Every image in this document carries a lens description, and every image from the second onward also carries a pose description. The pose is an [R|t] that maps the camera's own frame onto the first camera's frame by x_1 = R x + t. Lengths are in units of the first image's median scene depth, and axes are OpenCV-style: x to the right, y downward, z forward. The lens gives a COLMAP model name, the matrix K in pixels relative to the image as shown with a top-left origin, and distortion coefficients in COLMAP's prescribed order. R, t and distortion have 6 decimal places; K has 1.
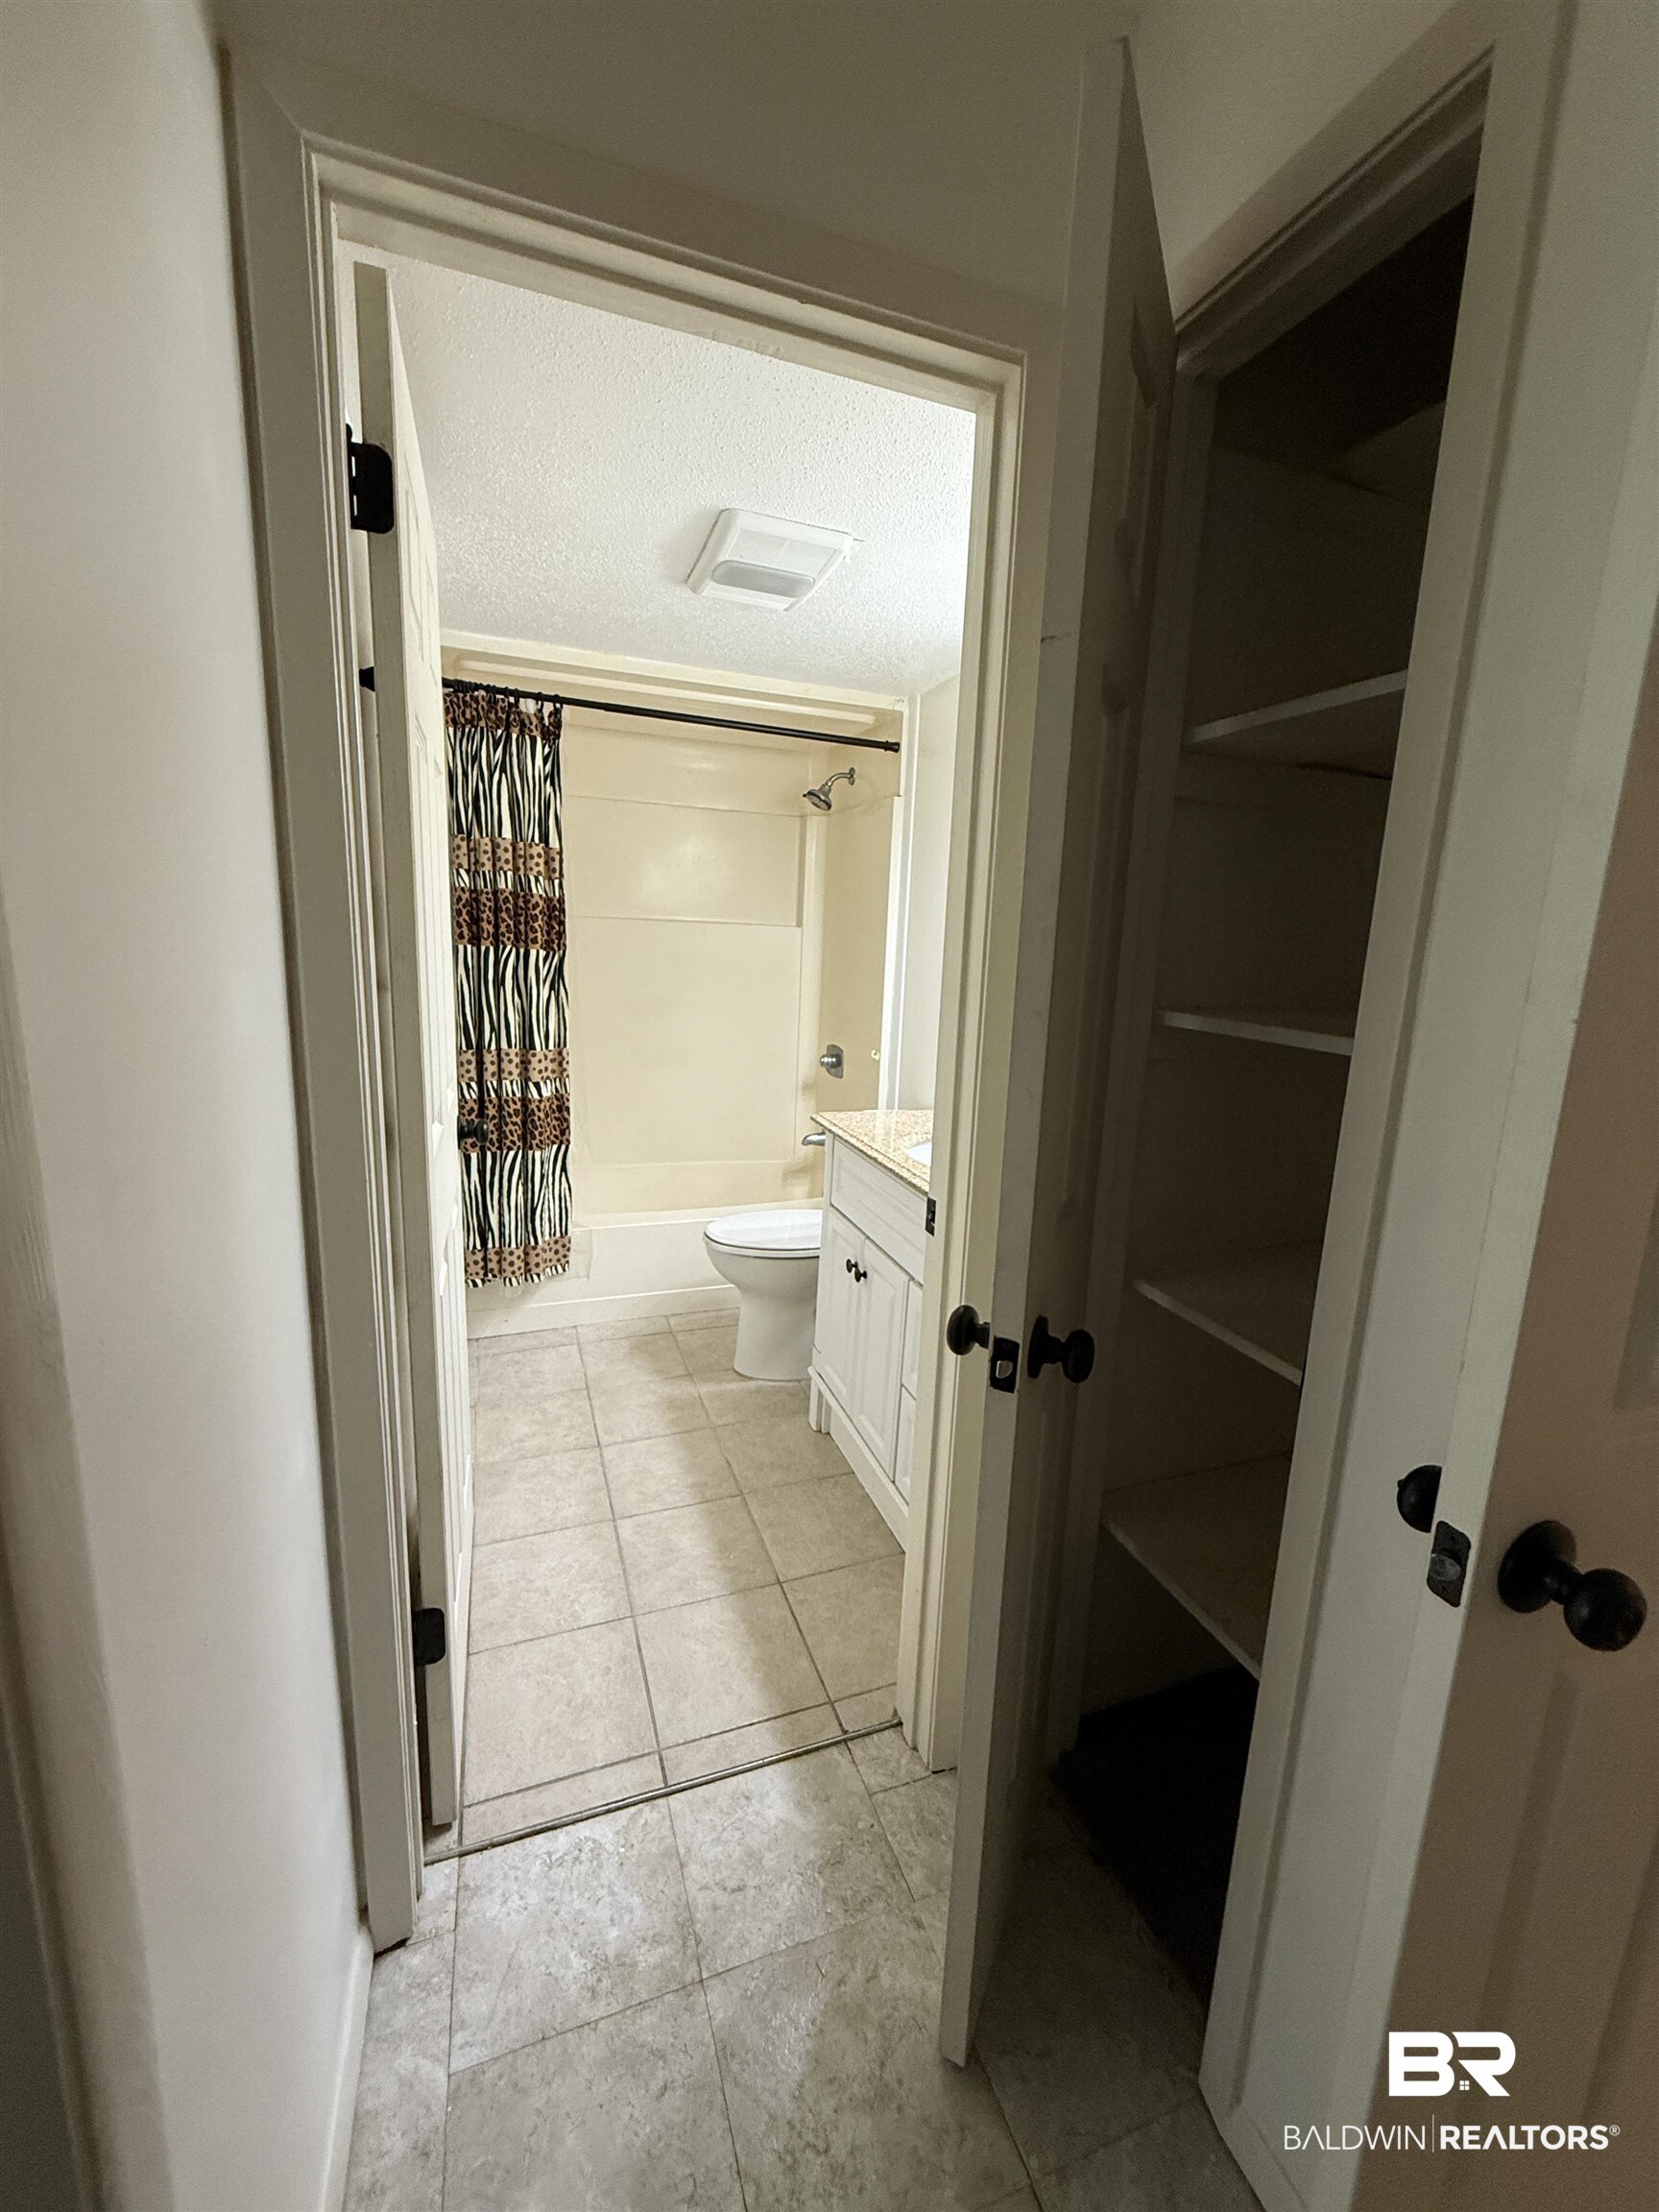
lens RADIAL K [[883.5, 0, 825.8], [0, 883.5, 1107.7], [0, 0, 1]] dist [0.001325, -0.000301]
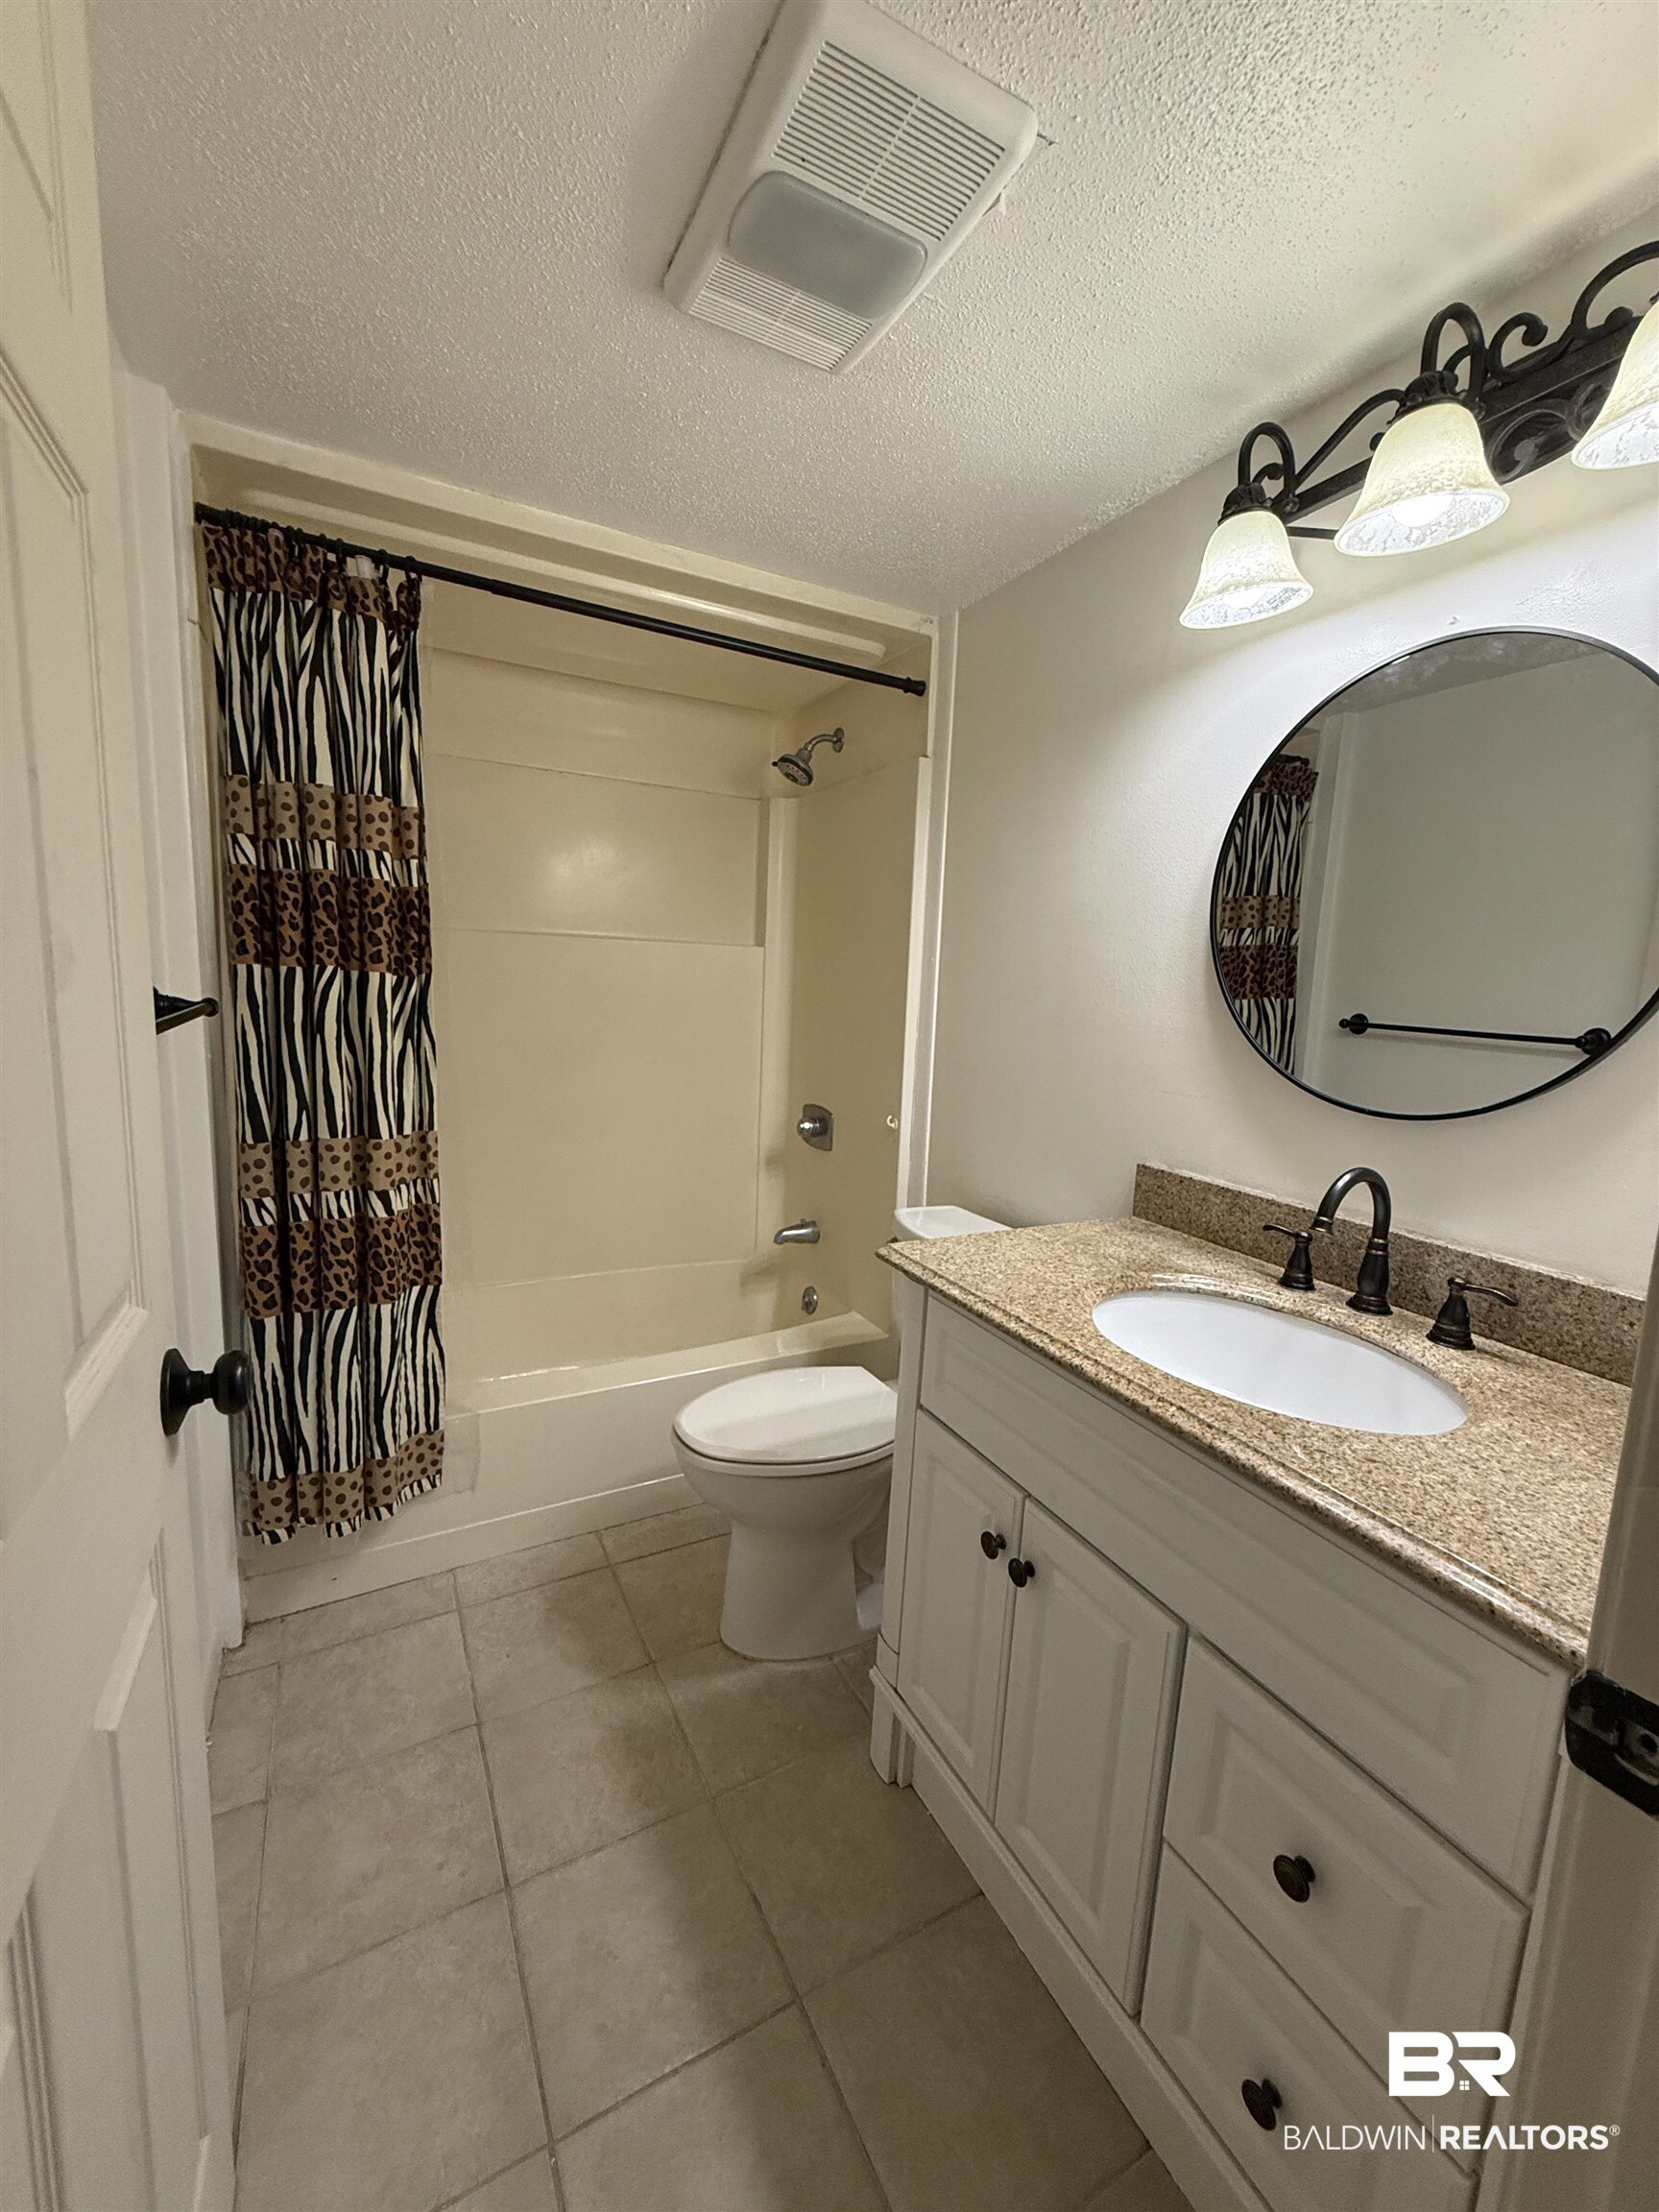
lens RADIAL K [[883.5, 0, 825.1], [0, 883.5, 1104.8], [0, 0, 1]] dist [0.001325, -0.000301]
pose [[0.990663, -0.022889, 0.134402, -0.109947], [0.028395, 0.998828, -0.039196, -0.056678], [-0.133347, 0.042646, 0.990151, 0.367257]]
